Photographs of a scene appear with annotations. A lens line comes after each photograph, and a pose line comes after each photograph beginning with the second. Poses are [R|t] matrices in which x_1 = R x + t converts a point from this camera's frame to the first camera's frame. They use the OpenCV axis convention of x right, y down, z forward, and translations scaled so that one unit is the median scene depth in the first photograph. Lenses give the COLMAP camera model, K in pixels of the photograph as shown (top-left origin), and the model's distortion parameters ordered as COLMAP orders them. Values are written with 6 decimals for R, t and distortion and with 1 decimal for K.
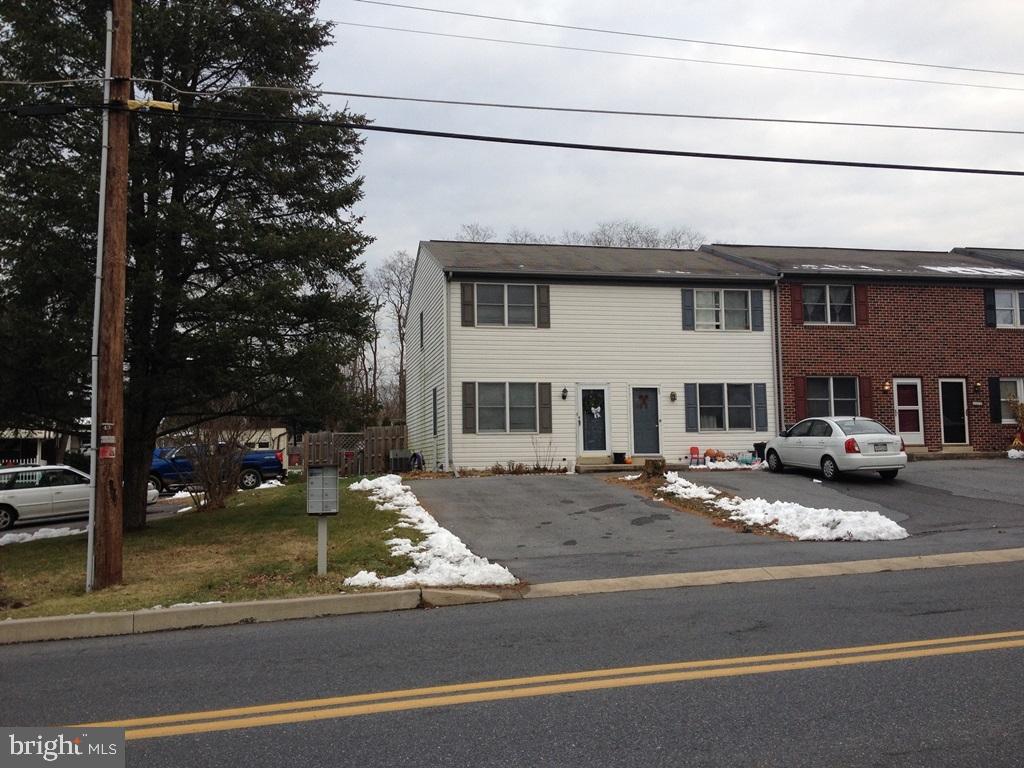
lens RADIAL K [[970.3, 0, 531.5], [0, 970.3, 381.5], [0, 0, 1]] dist [0.104041, -0.141390]
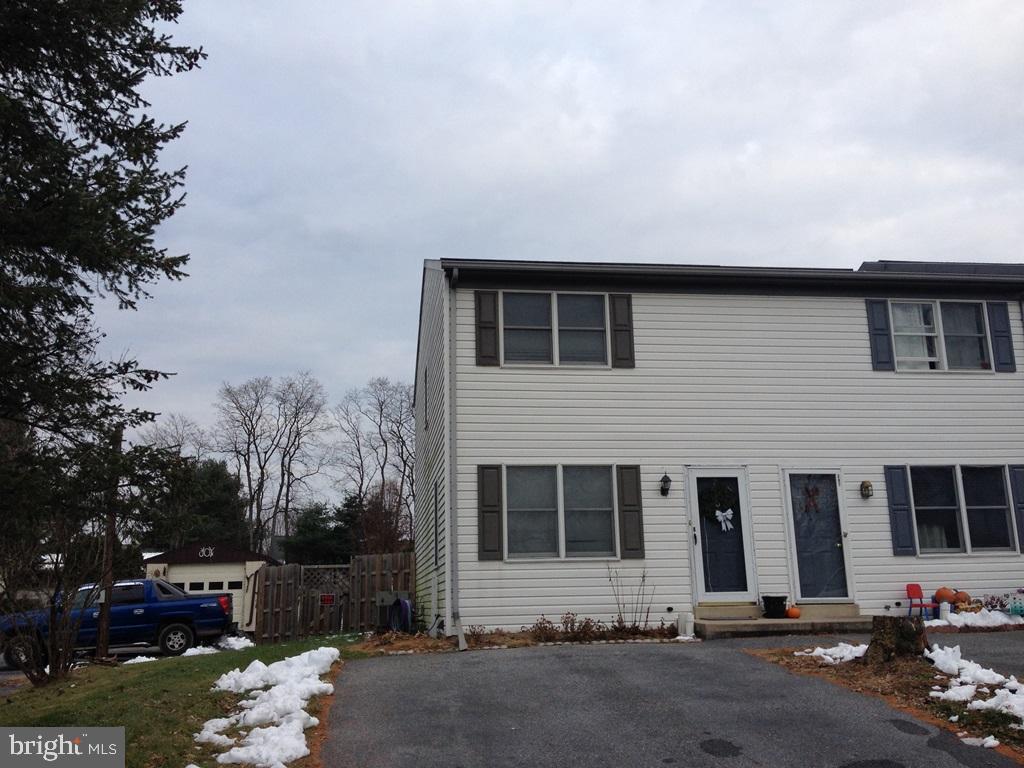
lens RADIAL K [[970.3, 0, 531.5], [0, 970.3, 381.5], [0, 0, 1]] dist [0.104041, -0.141390]
pose [[0.997470, -0.023815, -0.066986, -0.002950], [0.014543, 0.990650, -0.135647, 0.027906], [0.069591, 0.134330, 0.988490, 0.444256]]
